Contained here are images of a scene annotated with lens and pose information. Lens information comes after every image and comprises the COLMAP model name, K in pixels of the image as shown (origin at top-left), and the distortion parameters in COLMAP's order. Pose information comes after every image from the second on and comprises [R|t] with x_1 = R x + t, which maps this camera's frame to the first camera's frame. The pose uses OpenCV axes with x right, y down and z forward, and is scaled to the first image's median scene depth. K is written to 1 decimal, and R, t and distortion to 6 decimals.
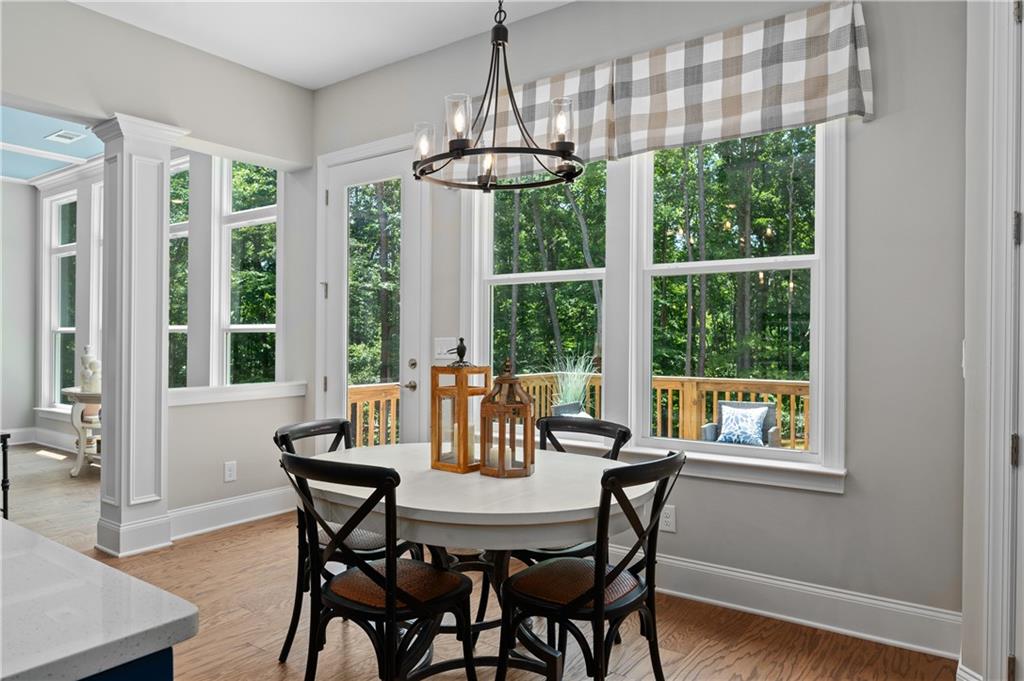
lens RADIAL K [[665.3, 0, 512.0], [0, 665.3, 340.5], [0, 0, 1]] dist [-0.004768, -0.000653]
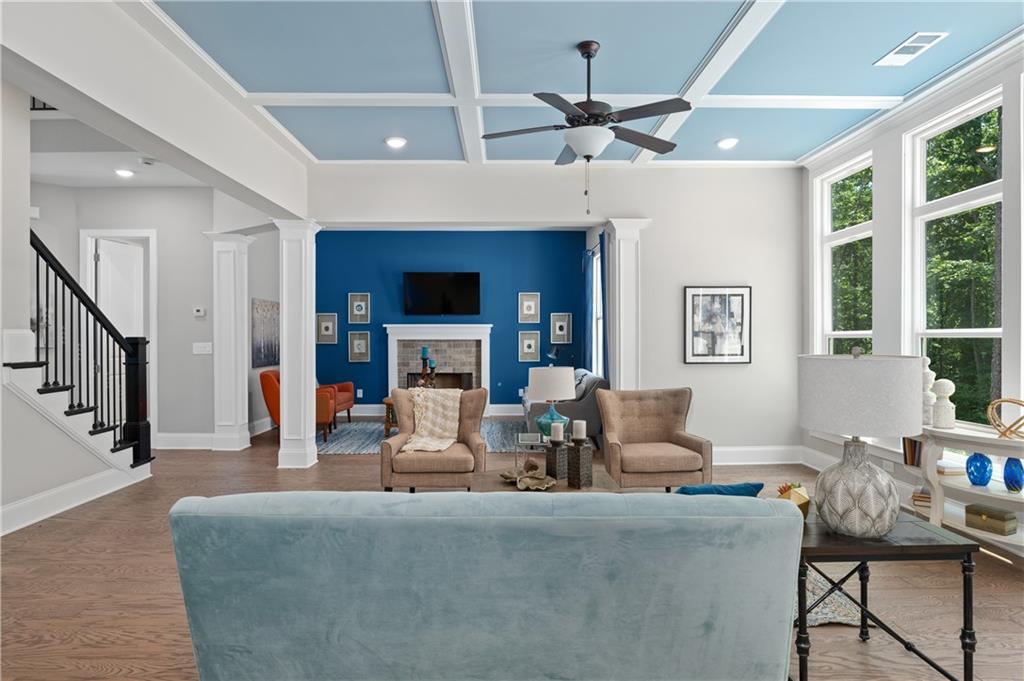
lens RADIAL K [[588.3, 0, 512.0], [0, 588.3, 340.5], [0, 0, 1]] dist [-0.000022, -0.000011]
pose [[0.602354, 0.004484, -0.798217, -0.337712], [-0.010642, 0.999940, -0.002414, -0.003314], [0.798158, 0.009949, 0.602366, 0.246784]]
